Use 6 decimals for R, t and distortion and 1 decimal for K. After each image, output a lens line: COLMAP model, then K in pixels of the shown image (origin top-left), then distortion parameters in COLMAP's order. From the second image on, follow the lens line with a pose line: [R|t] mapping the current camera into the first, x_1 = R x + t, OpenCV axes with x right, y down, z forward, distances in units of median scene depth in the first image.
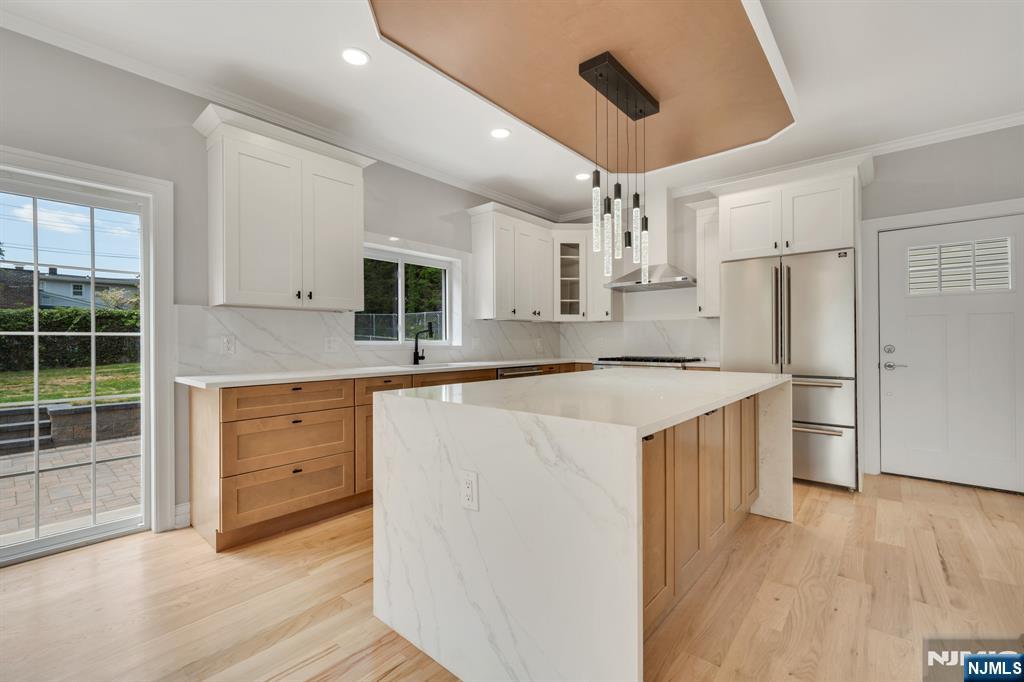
lens RADIAL K [[435.6, 0, 512.0], [0, 435.6, 341.0], [0, 0, 1]] dist [-0.000241, 0.000041]
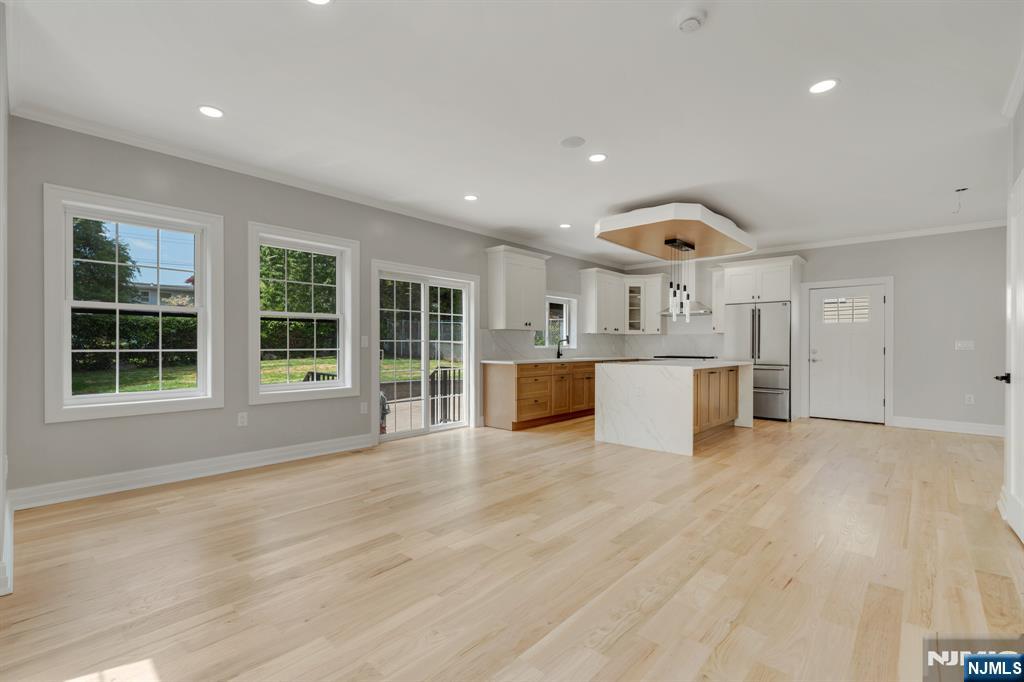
lens RADIAL K [[459.7, 0, 512.0], [0, 459.7, 341.0], [0, 0, 1]] dist [0.000021, -0.000022]
pose [[0.999715, 0.006808, -0.022869, -0.385353], [-0.007060, 0.999915, -0.010992, 0.003736], [0.022792, 0.011150, 0.999678, -0.987612]]
